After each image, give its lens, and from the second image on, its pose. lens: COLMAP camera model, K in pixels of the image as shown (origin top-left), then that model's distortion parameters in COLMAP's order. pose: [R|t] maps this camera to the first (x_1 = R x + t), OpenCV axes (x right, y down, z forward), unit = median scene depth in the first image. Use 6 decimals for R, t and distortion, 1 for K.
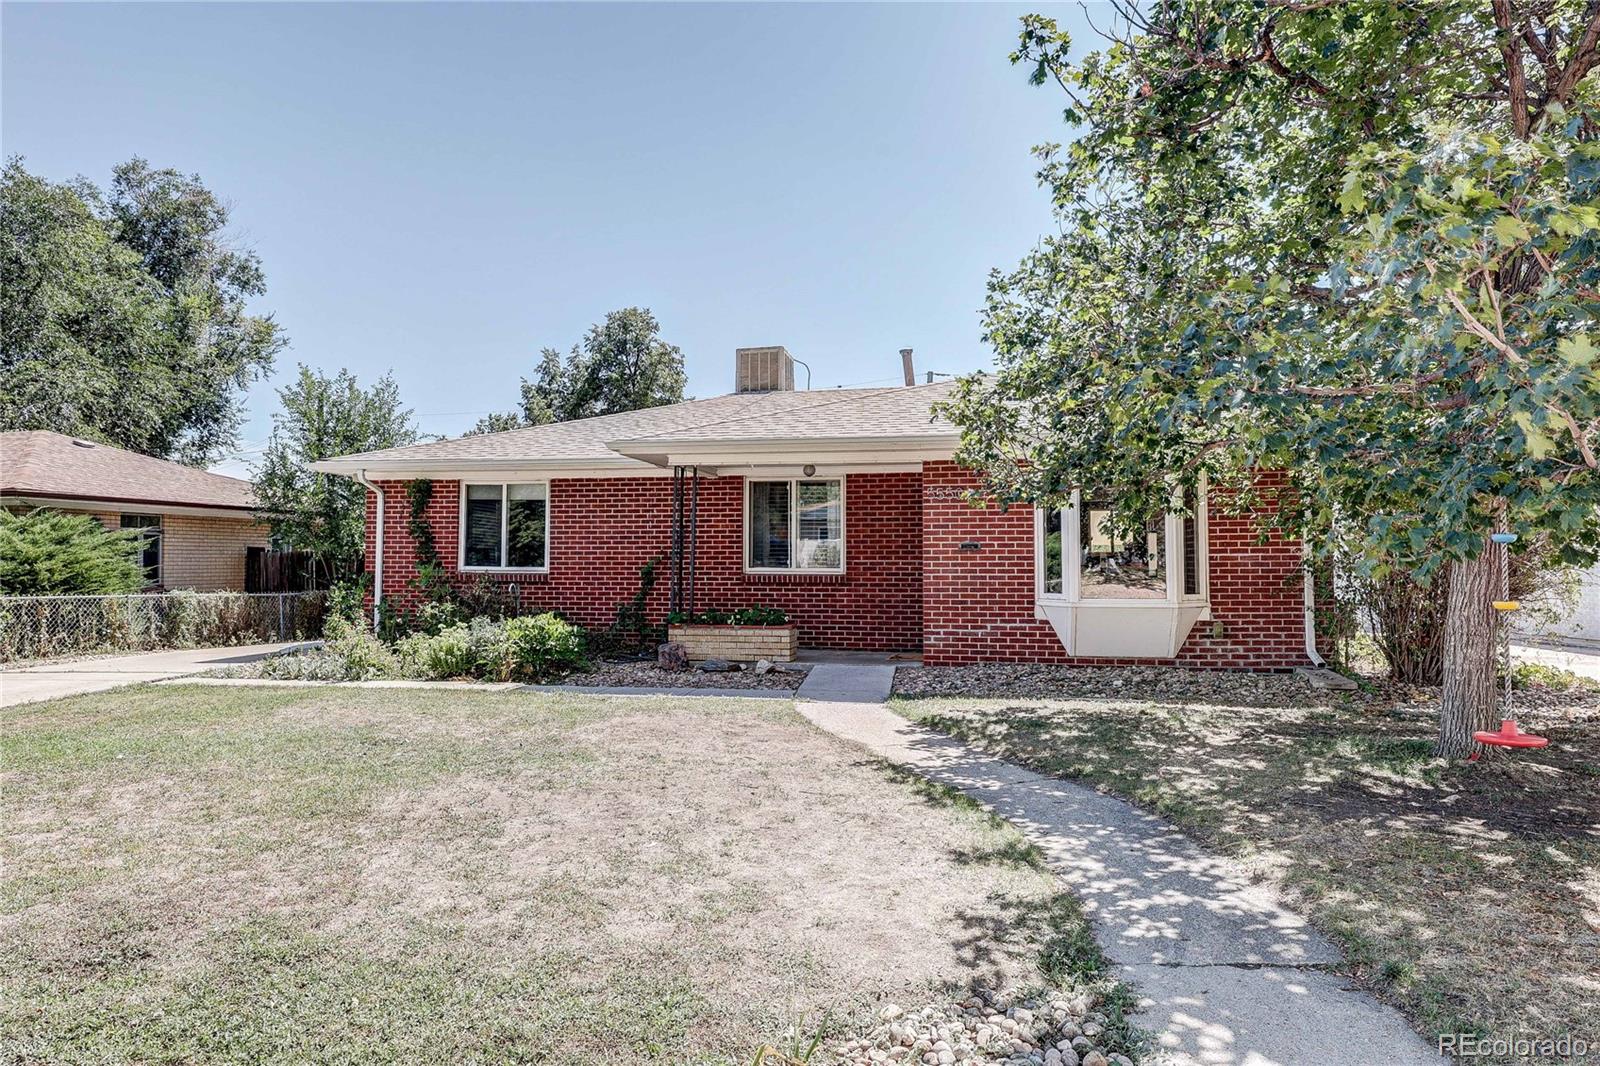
lens RADIAL K [[1064.5, 0, 801.1], [0, 1064.5, 533.7], [0, 0, 1]] dist [0.004080, 0.000457]
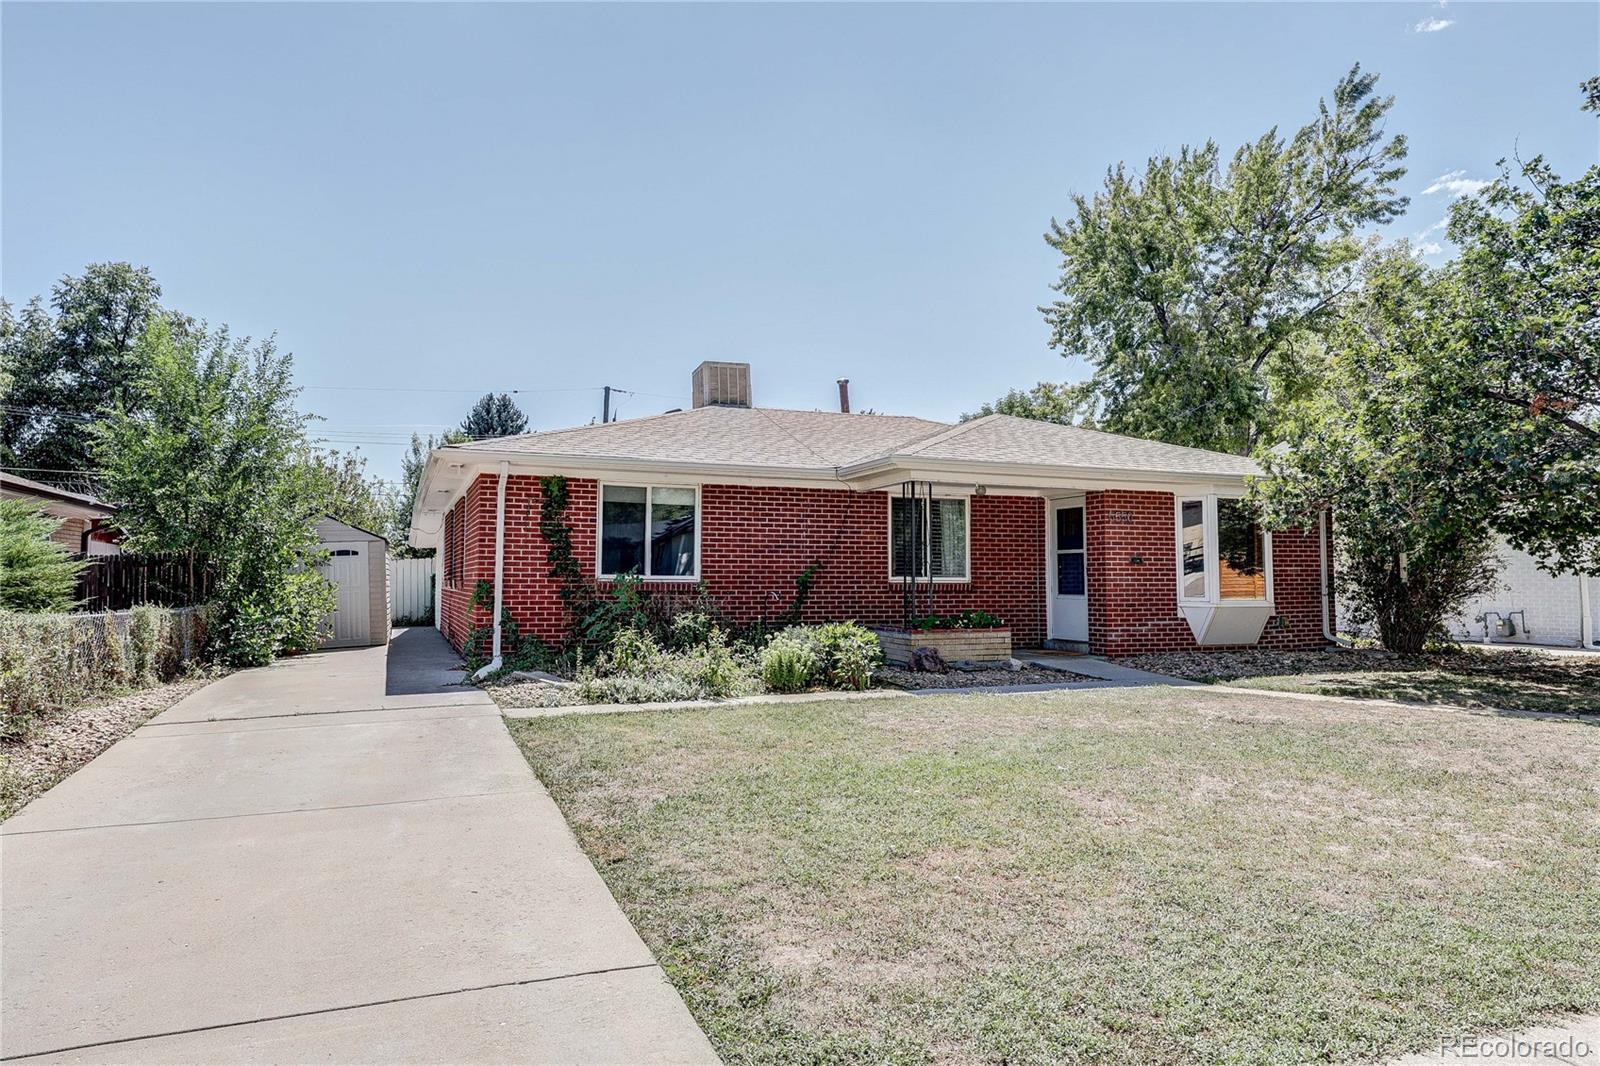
lens RADIAL K [[1022.4, 0, 799.5], [0, 1022.4, 533.2], [0, 0, 1]] dist [-0.006468, -0.000819]
pose [[0.825445, 0.026744, 0.563849, -0.688541], [-0.020655, 0.999639, -0.017175, 0.007098], [-0.564105, 0.002531, 0.825699, 0.187991]]
